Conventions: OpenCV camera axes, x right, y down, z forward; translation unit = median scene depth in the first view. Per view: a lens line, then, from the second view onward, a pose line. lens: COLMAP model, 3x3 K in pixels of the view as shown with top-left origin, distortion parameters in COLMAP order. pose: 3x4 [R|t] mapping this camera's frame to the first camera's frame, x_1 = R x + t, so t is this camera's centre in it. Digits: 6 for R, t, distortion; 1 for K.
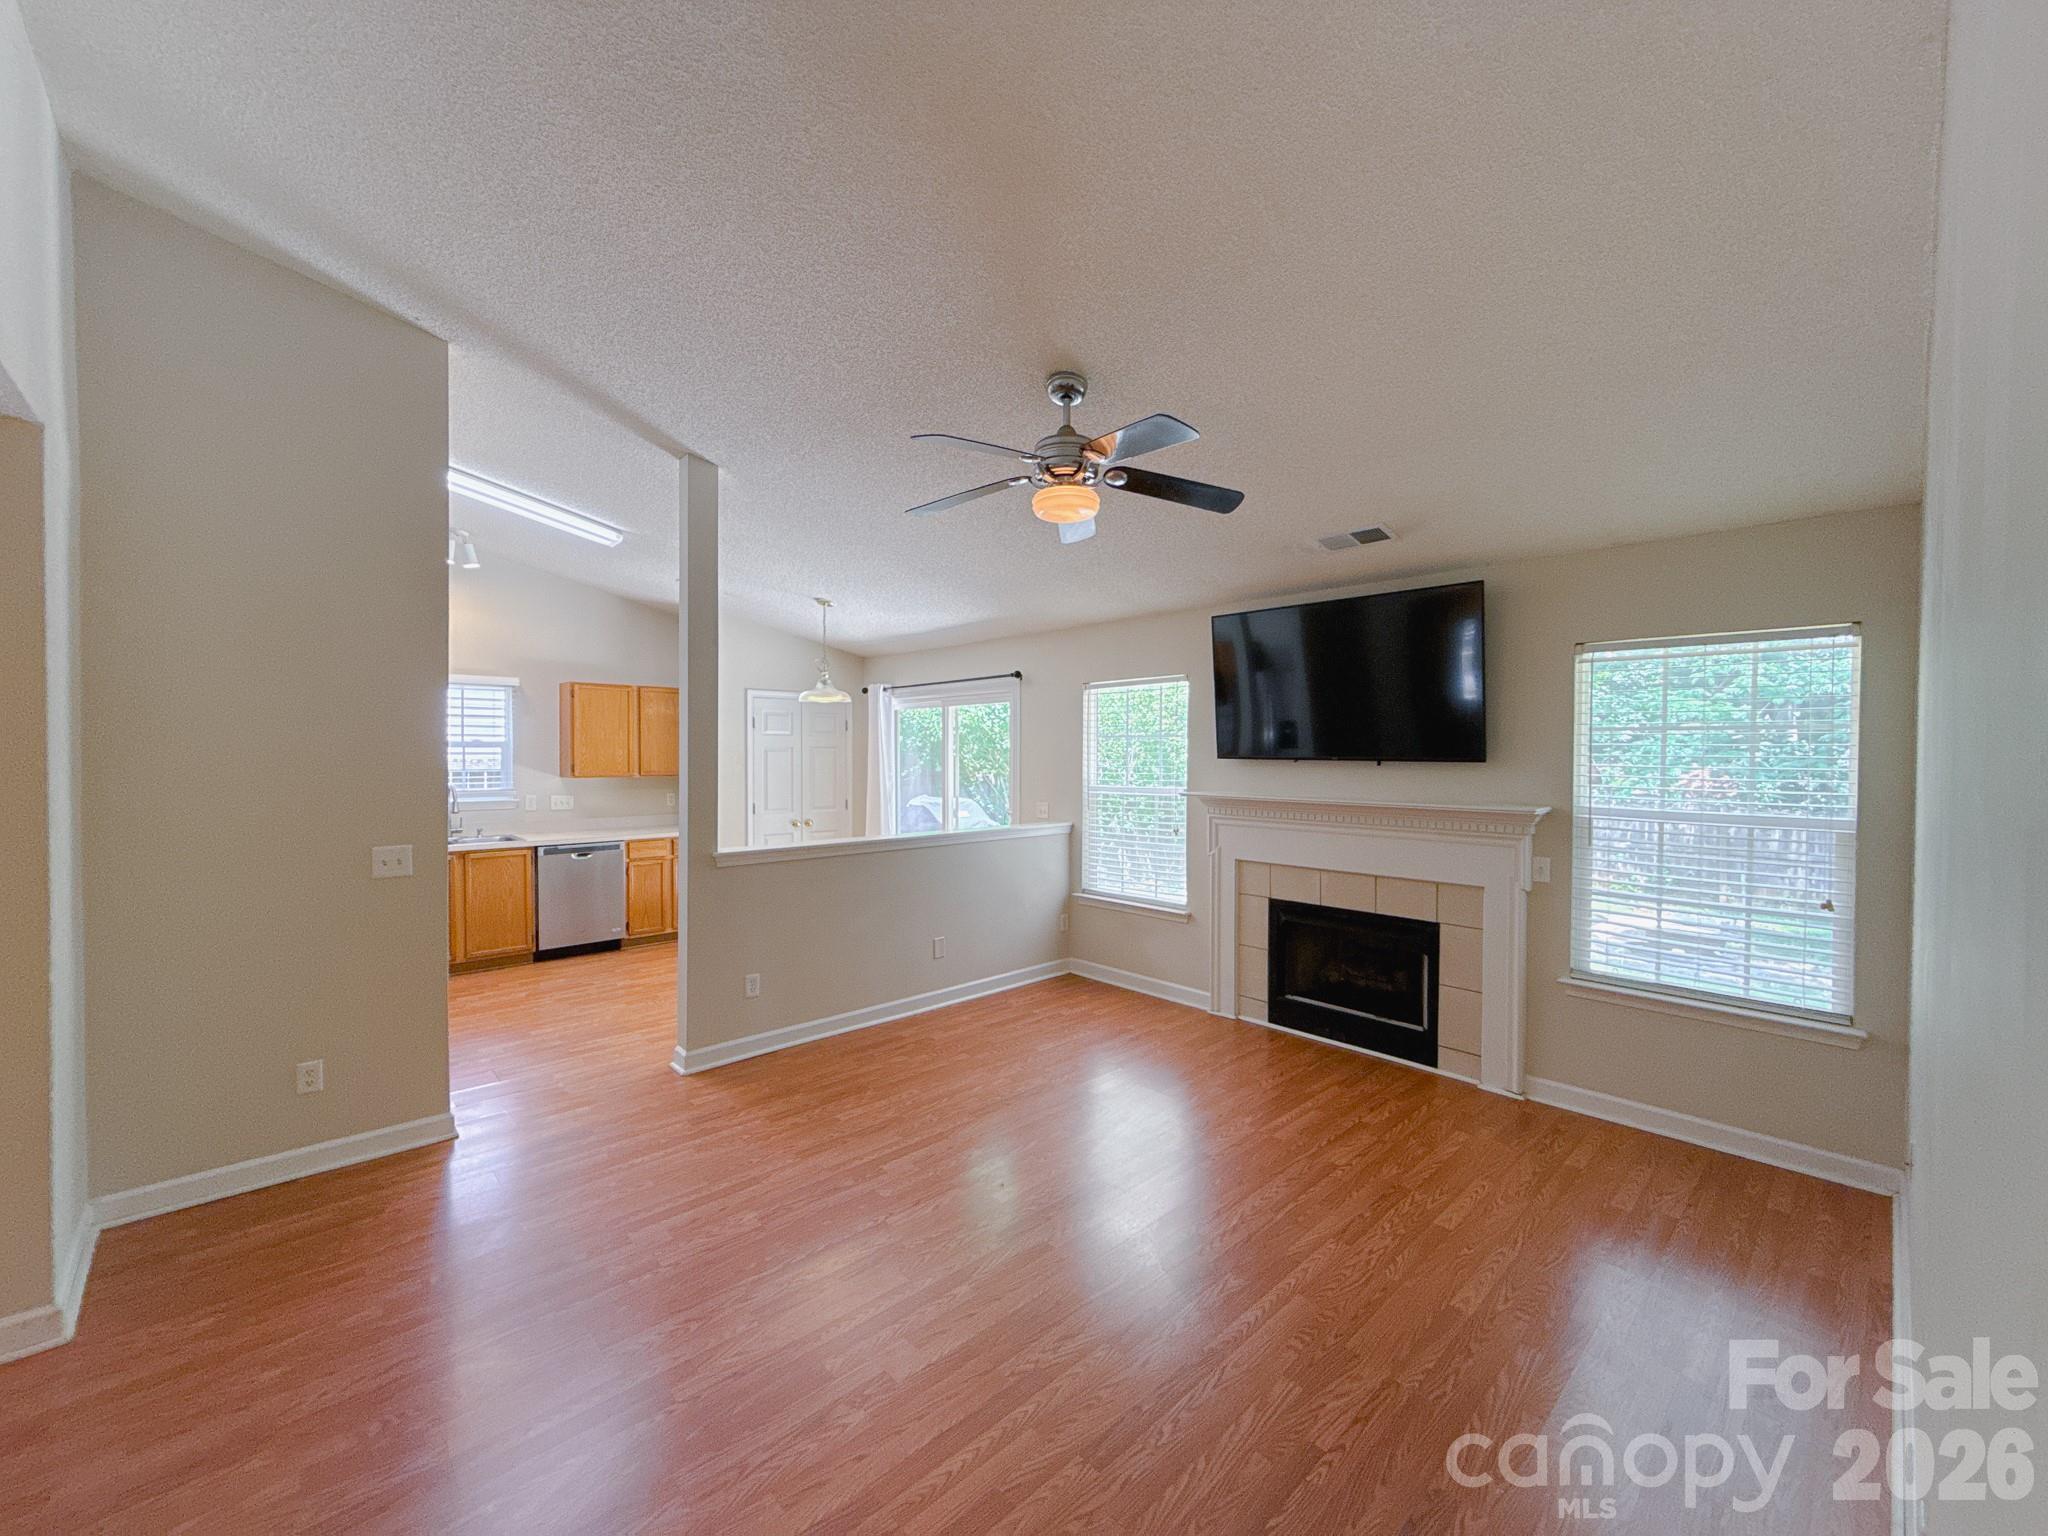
lens RADIAL K [[820.5, 0, 1022.1], [0, 820.5, 766.9], [0, 0, 1]] dist [-0.000552, 0.000066]
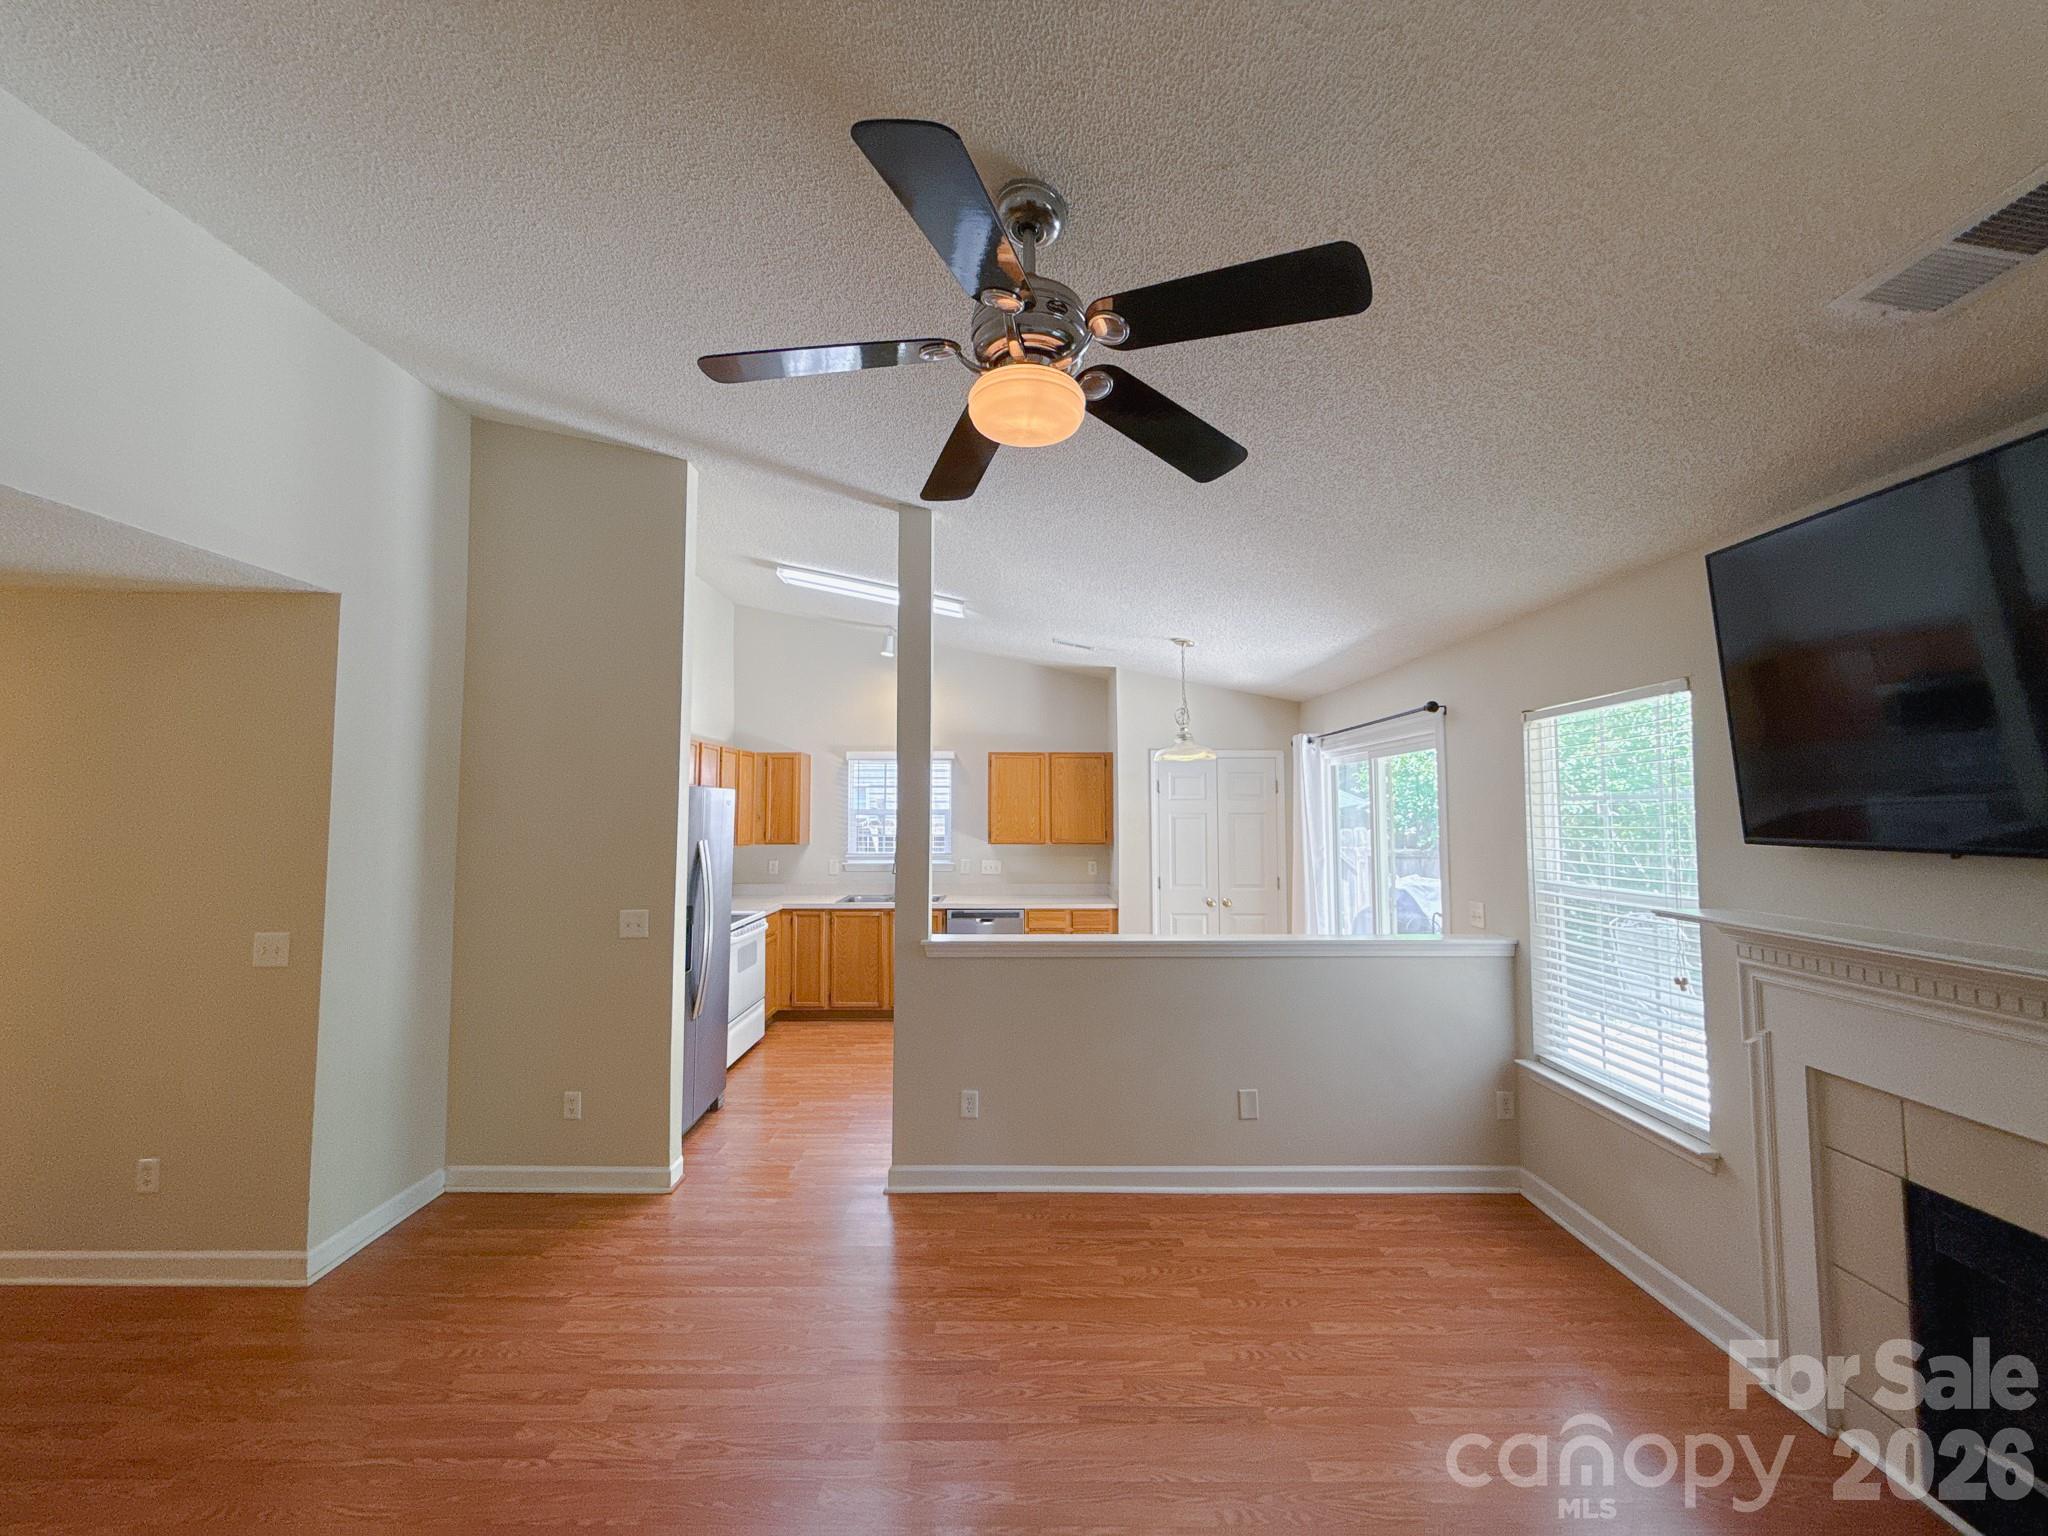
lens RADIAL K [[817.6, 0, 1020.9], [0, 817.6, 764.1], [0, 0, 1]] dist [0.000049, -0.000035]
pose [[0.726513, -0.042008, -0.685868, 0.259118], [-0.010462, 0.997338, -0.072167, -0.017578], [0.687073, 0.059606, 0.724139, 0.356884]]
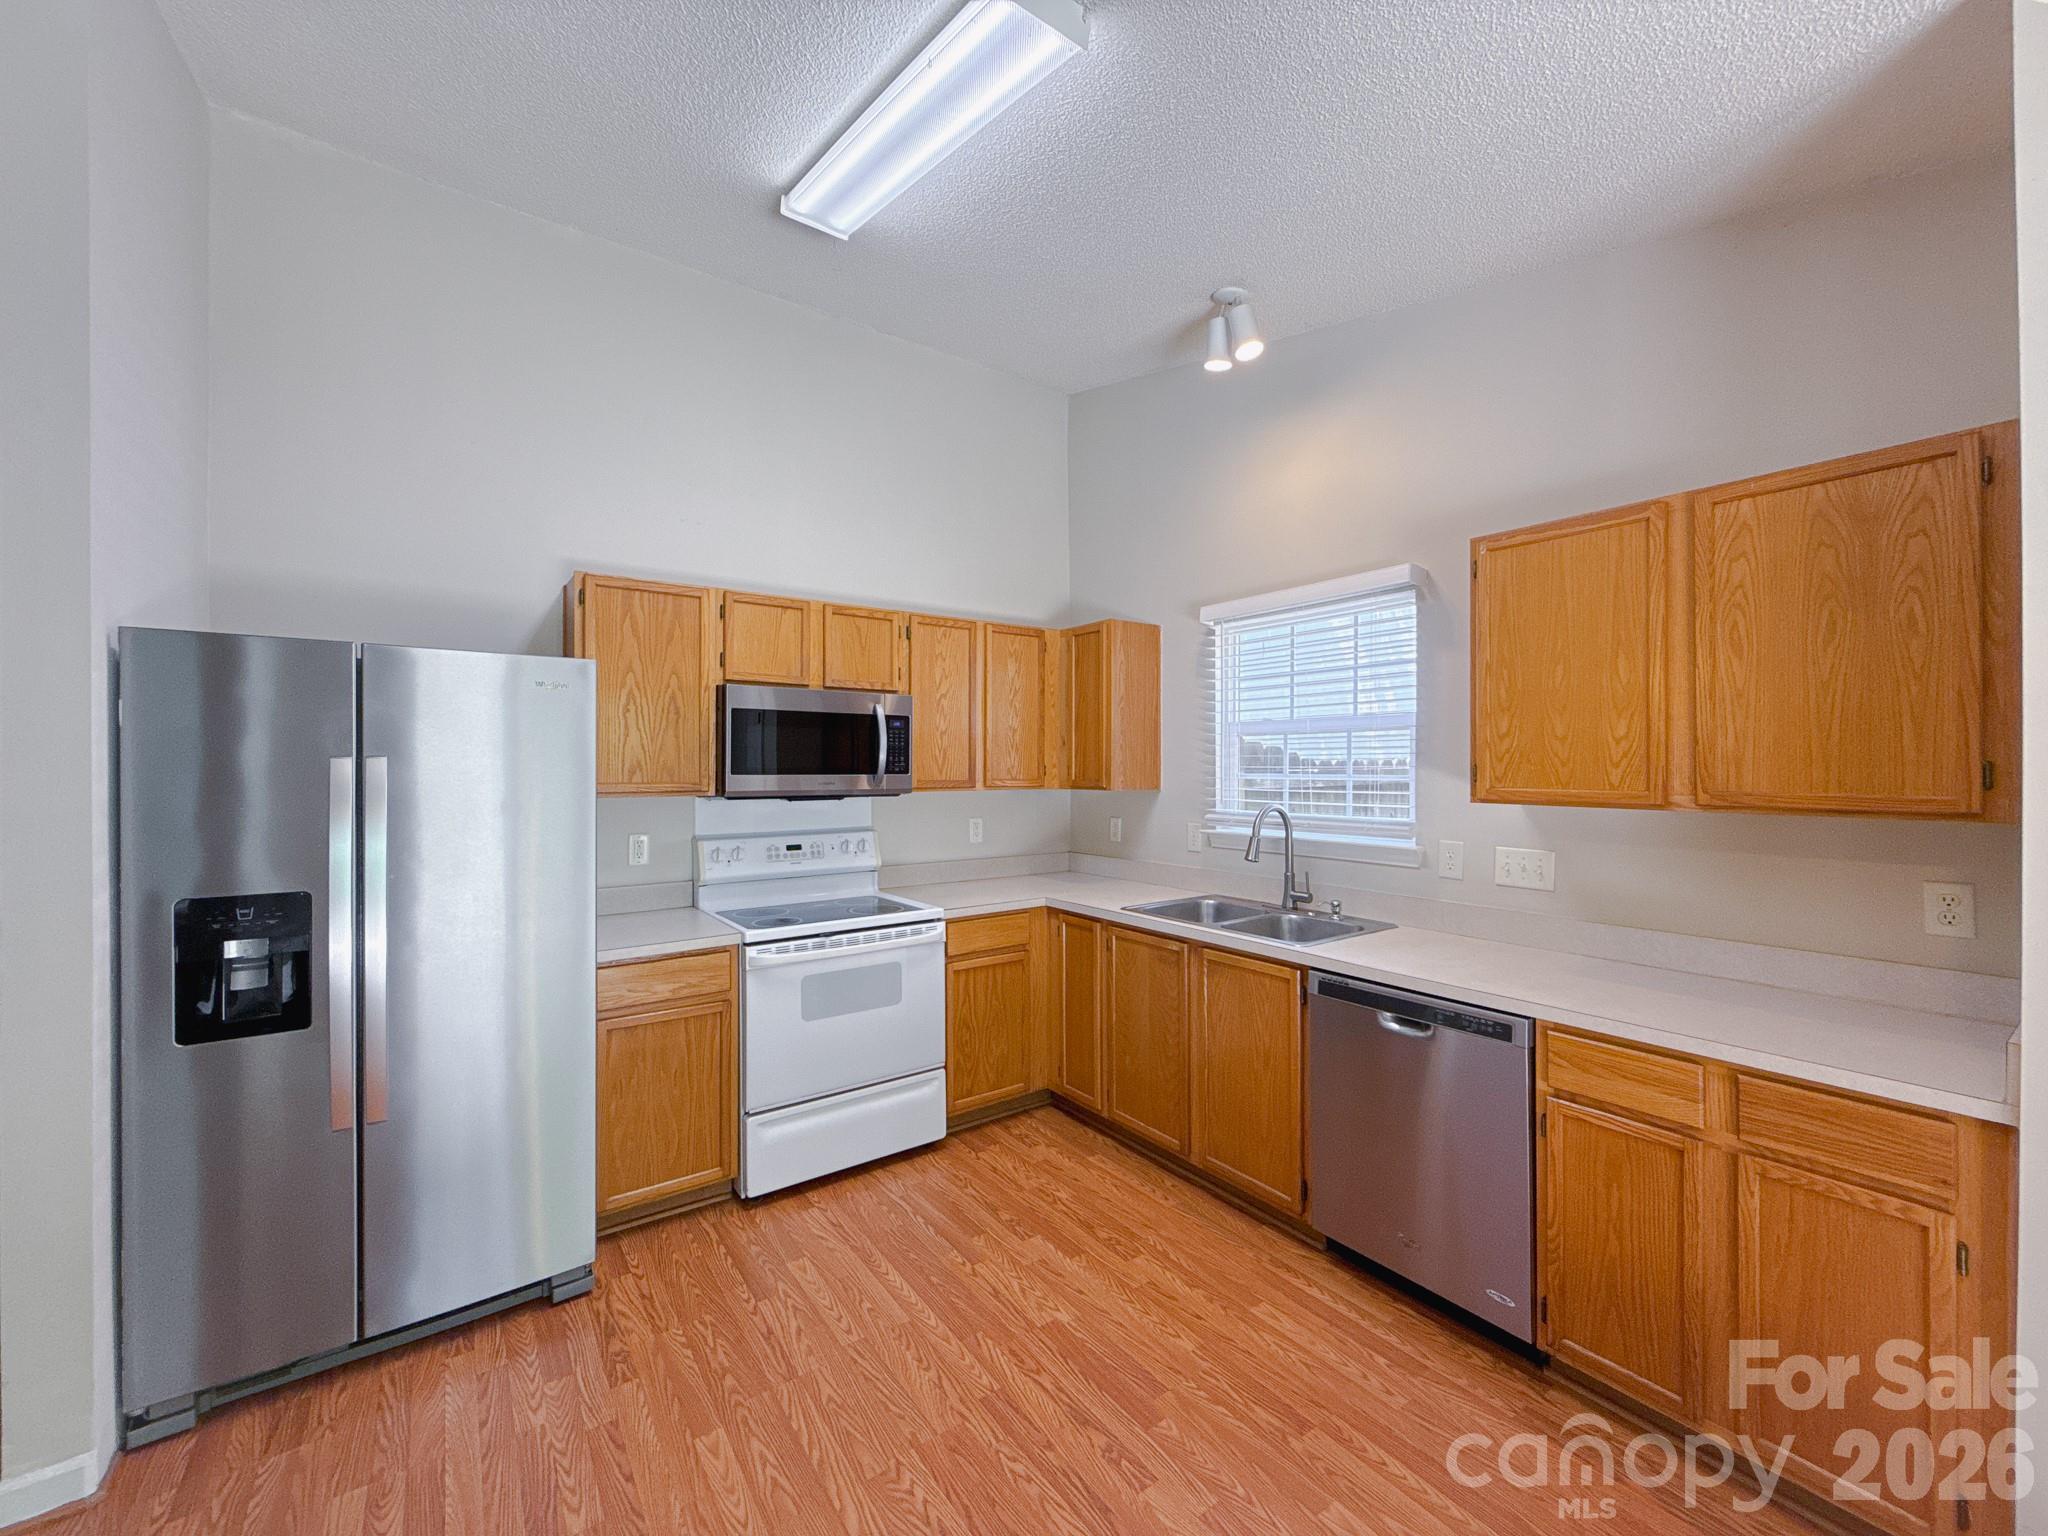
lens RADIAL K [[817.6, 0, 1020.9], [0, 817.6, 764.1], [0, 0, 1]] dist [0.000049, -0.000035]
pose [[-0.139193, -0.003768, -0.990258, -0.213817], [-0.016983, 0.999855, -0.001418, 0.000771], [0.990120, 0.016621, -0.139236, 1.125130]]
